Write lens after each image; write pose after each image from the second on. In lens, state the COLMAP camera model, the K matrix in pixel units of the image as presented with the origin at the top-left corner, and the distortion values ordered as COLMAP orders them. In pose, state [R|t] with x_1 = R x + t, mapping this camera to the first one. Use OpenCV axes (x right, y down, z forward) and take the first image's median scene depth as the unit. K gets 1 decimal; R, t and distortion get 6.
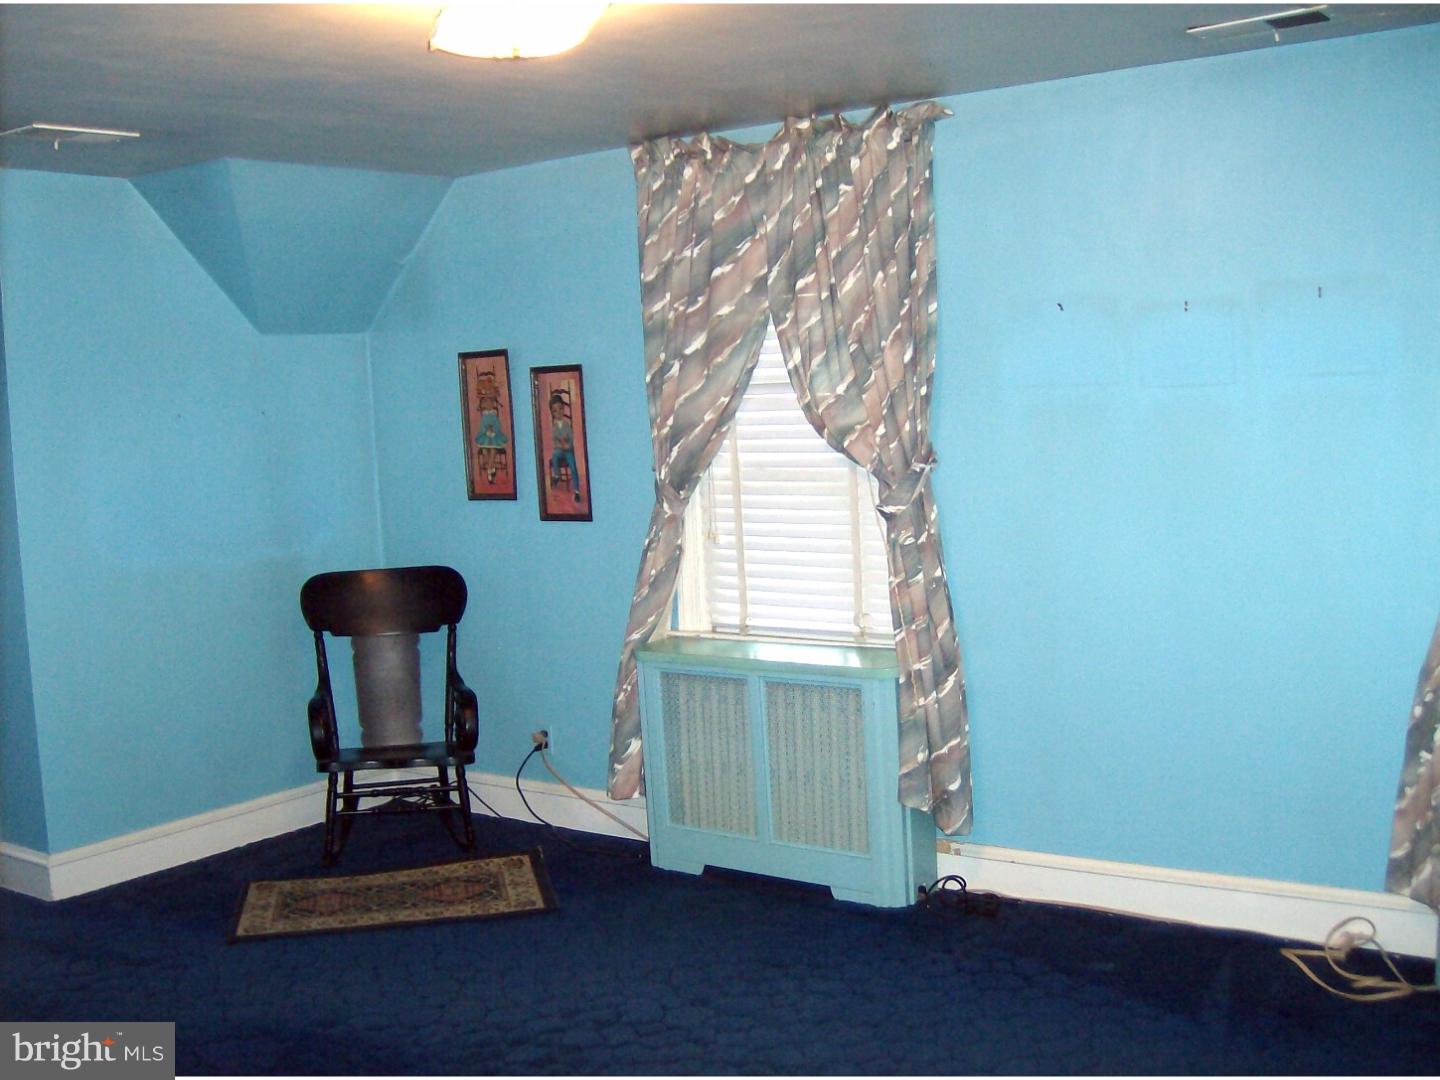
lens RADIAL K [[1594.0, 0, 720.0], [0, 1594.0, 540.0], [0, 0, 1]] dist [-0.200401, 0.116899]
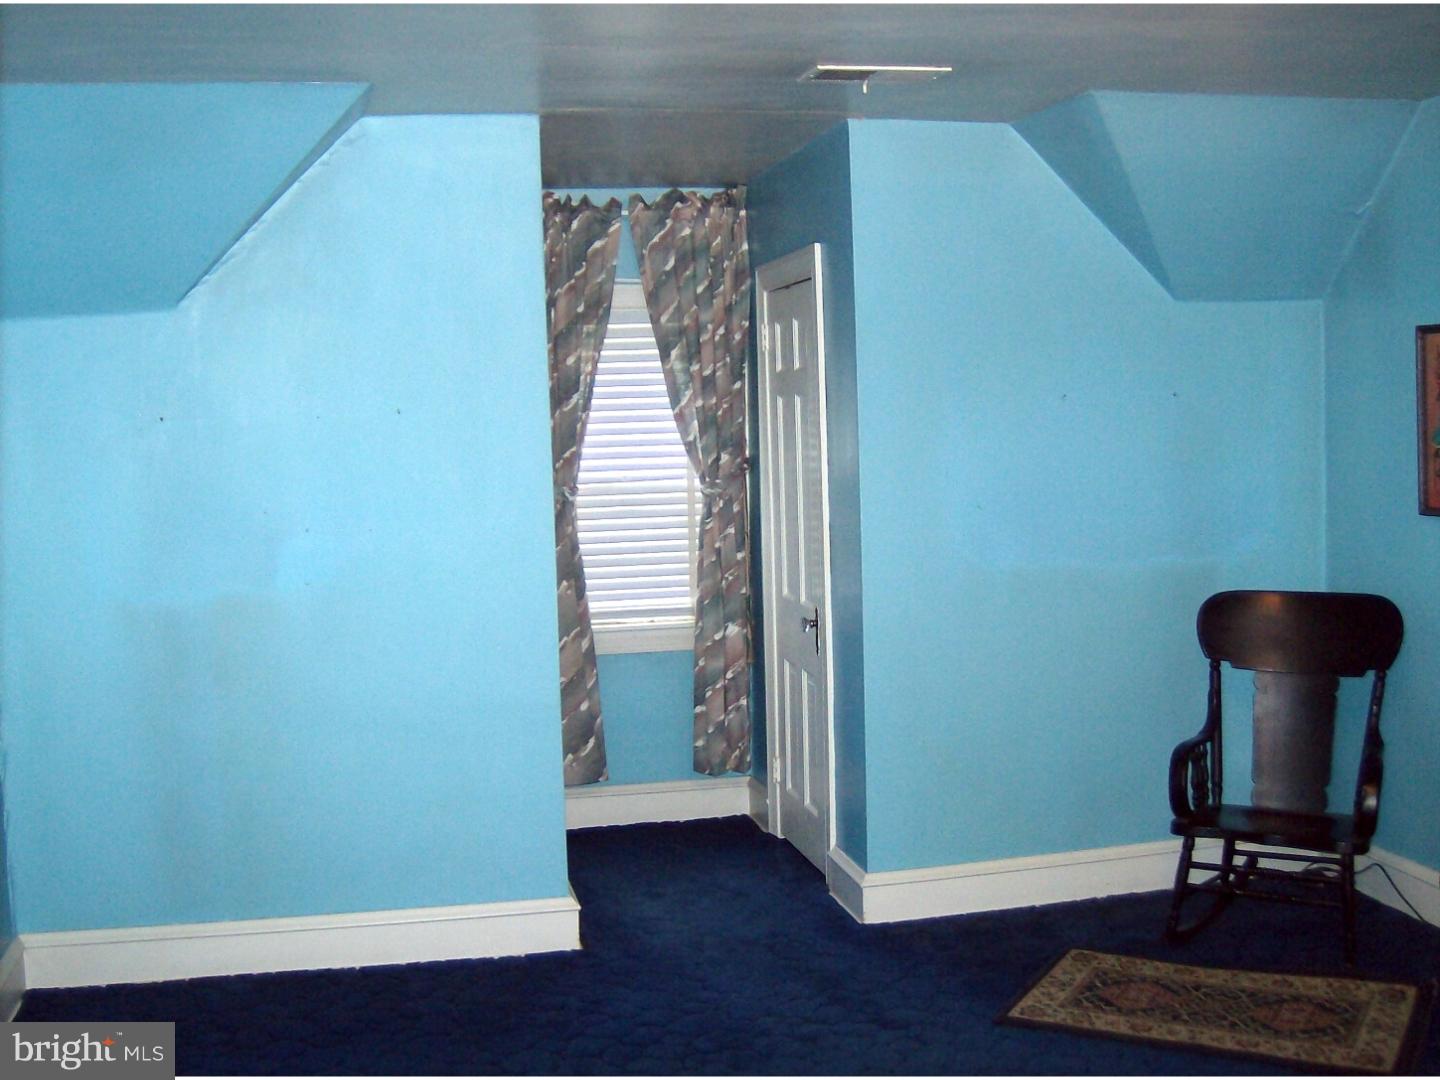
lens RADIAL K [[1607.2, 0, 701.1], [0, 1607.2, 541.9], [0, 0, 1]] dist [-0.219313, 0.212010]
pose [[0.736538, 0.079035, -0.671763, 0.107659], [-0.062047, 0.996857, 0.049253, -0.031174], [0.673545, 0.005405, 0.739127, 0.224465]]
